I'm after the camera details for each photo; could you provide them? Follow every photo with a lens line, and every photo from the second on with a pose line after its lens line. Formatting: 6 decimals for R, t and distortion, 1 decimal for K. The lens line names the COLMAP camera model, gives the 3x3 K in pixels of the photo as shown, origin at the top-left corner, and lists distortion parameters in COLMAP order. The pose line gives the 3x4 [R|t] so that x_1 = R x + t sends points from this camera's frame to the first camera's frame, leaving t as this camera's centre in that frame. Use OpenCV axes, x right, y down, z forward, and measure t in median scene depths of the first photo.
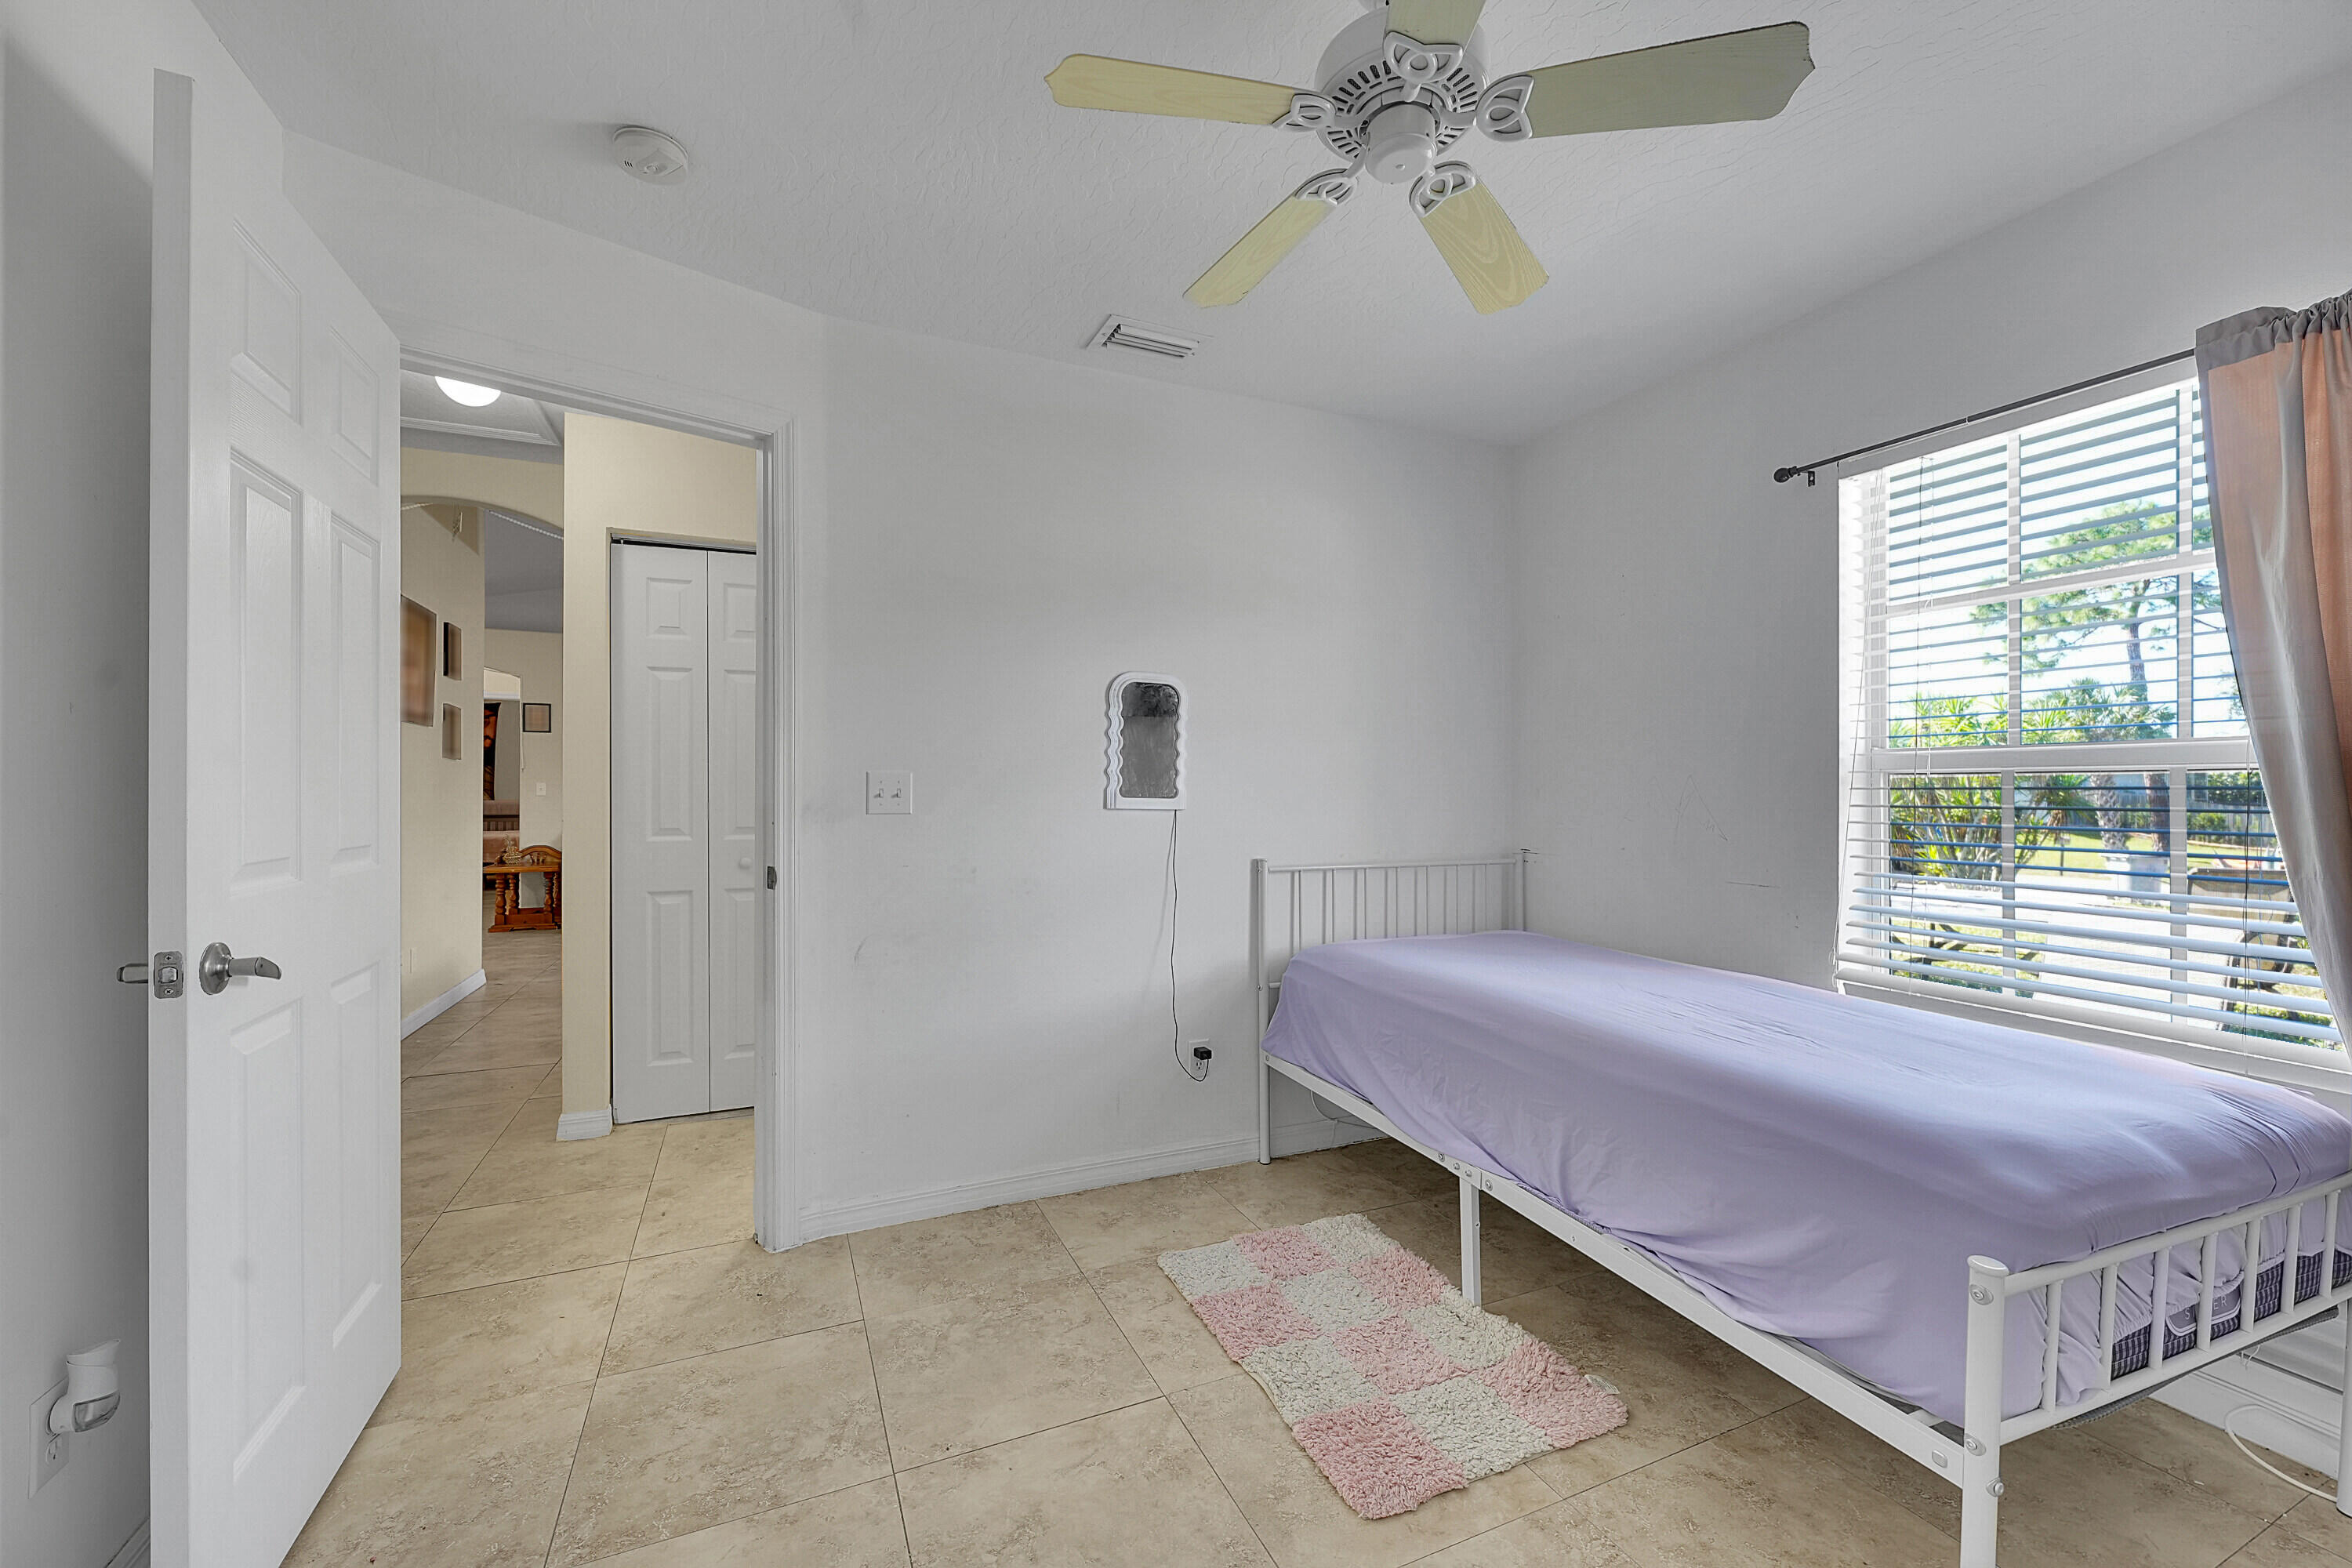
lens RADIAL K [[929.2, 0, 1179.1], [0, 929.2, 784.5], [0, 0, 1]] dist [-0.001348, 0.000367]
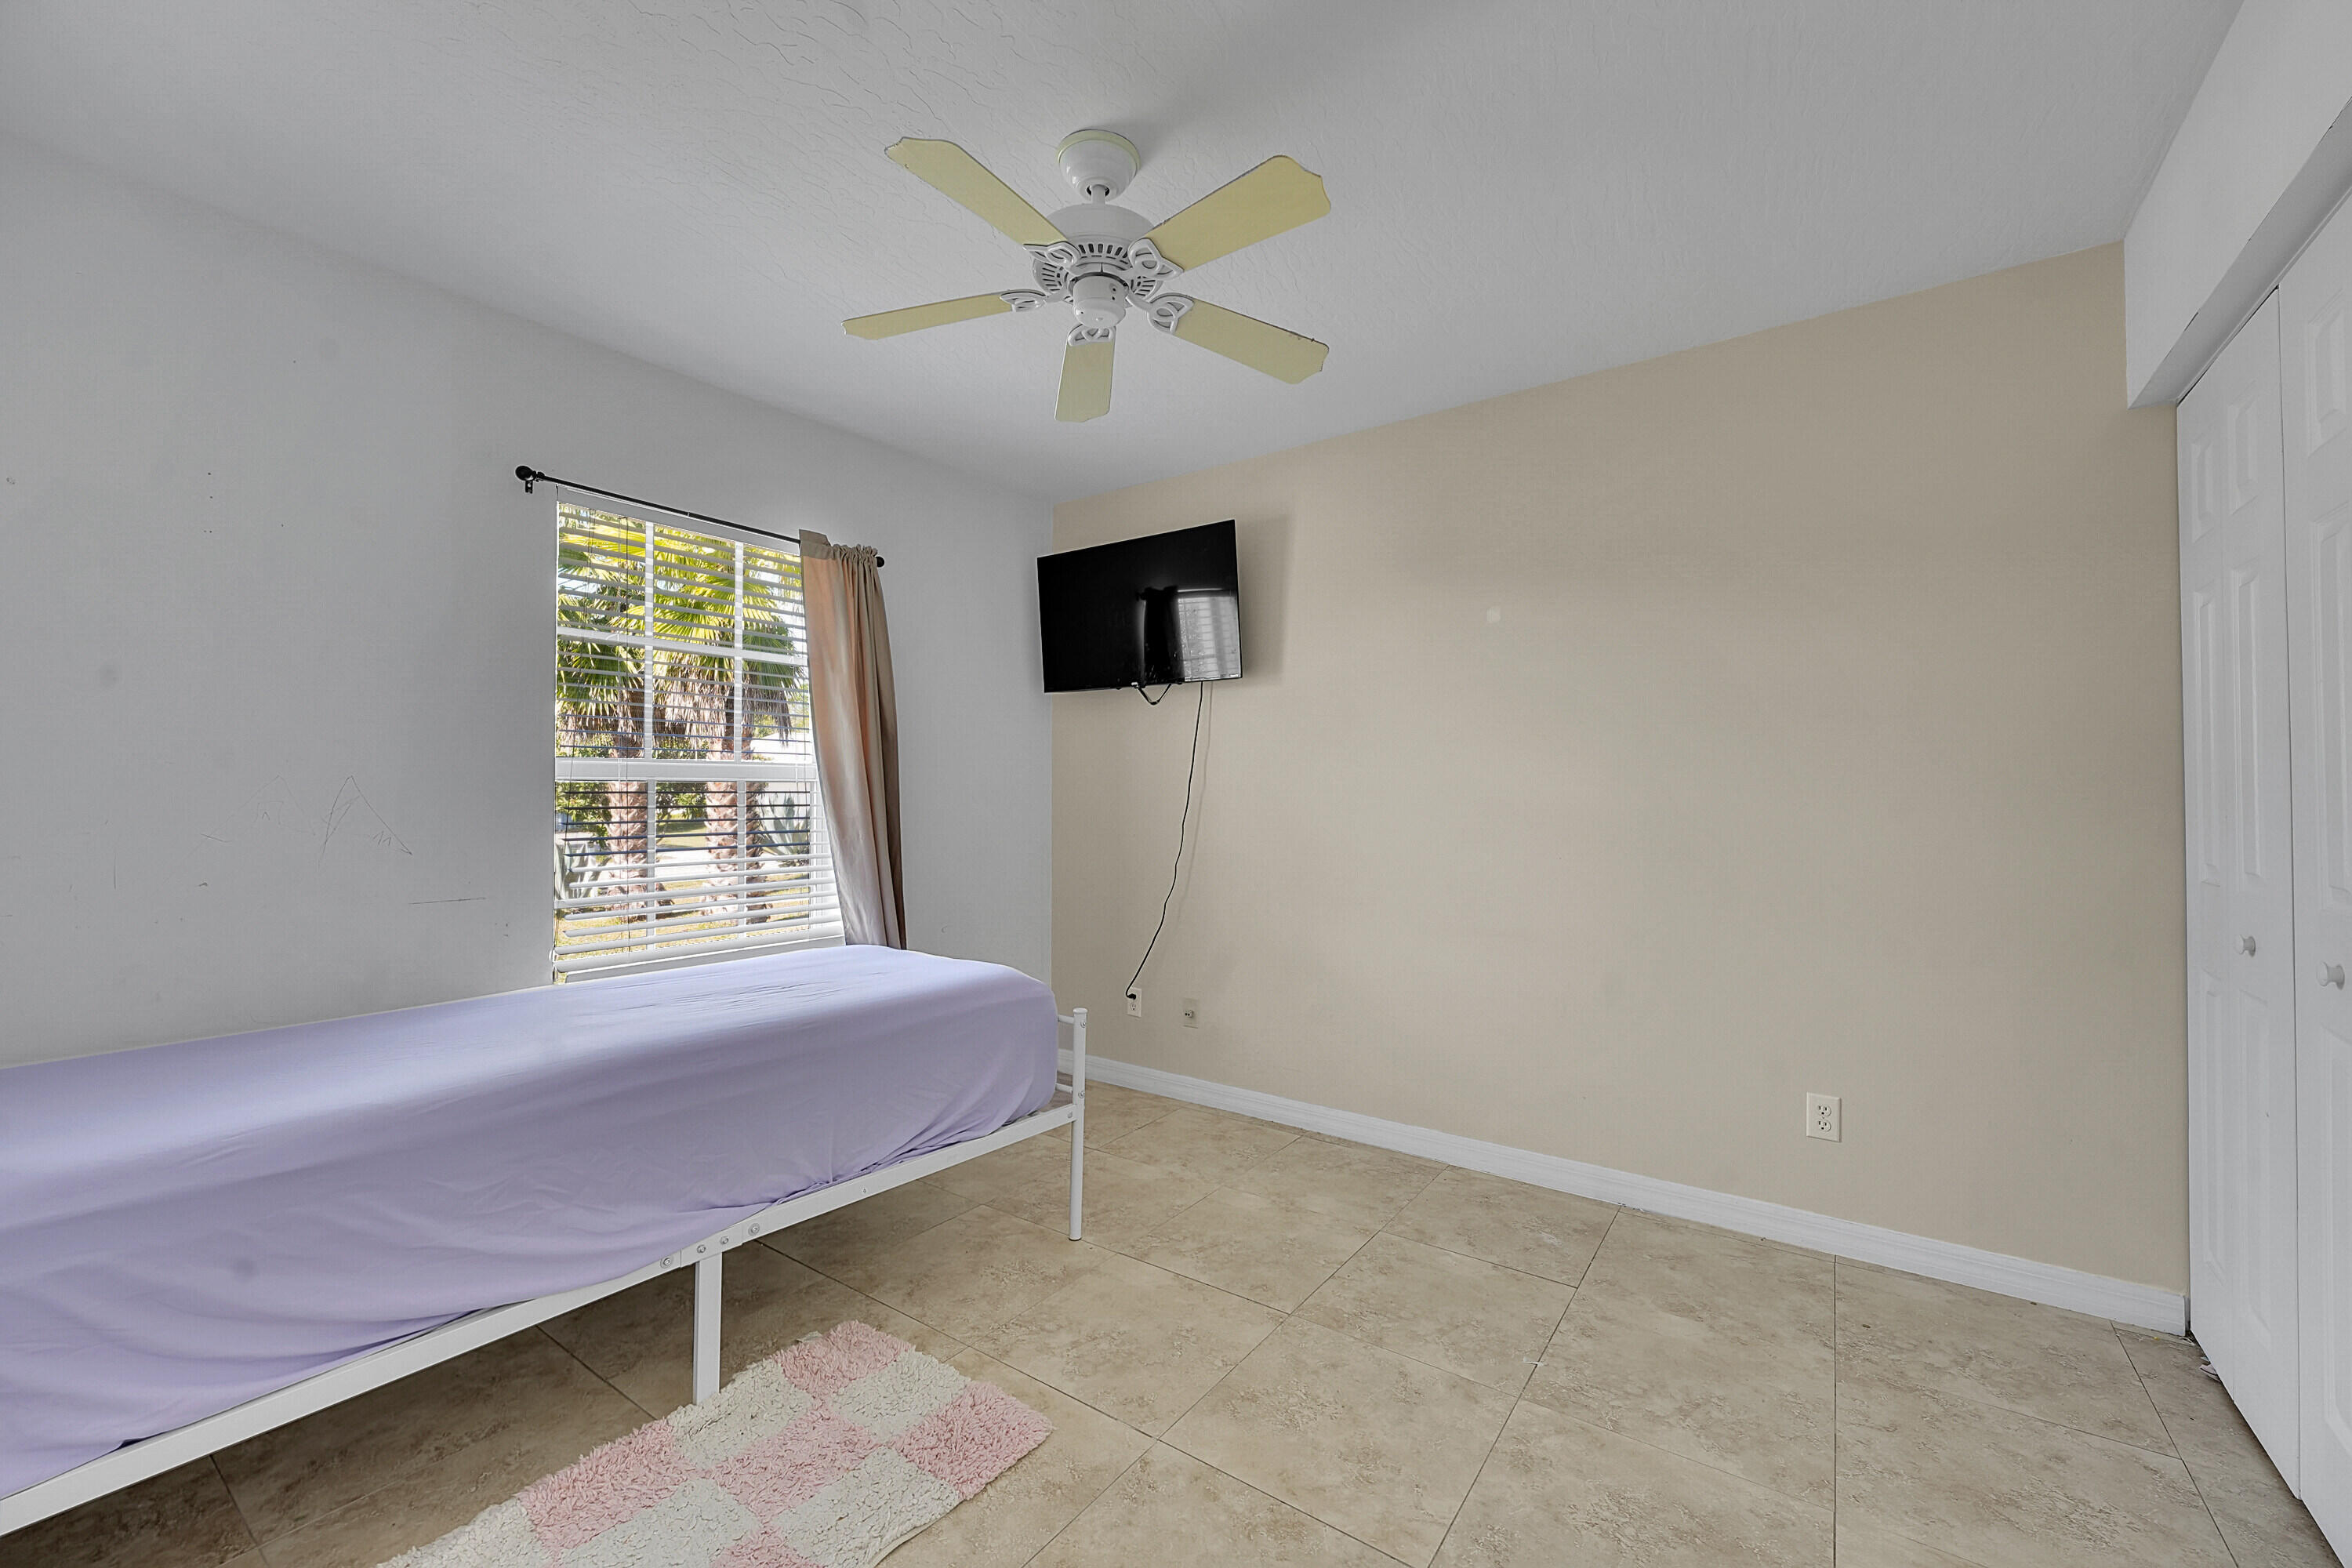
lens RADIAL K [[929.2, 0, 1179.1], [0, 929.2, 784.5], [0, 0, 1]] dist [-0.001348, 0.000367]
pose [[-0.503619, 0.007154, 0.863896, -0.729511], [-0.006449, 0.999907, -0.012040, 0.003965], [-0.863902, -0.011635, -0.503526, 1.207358]]
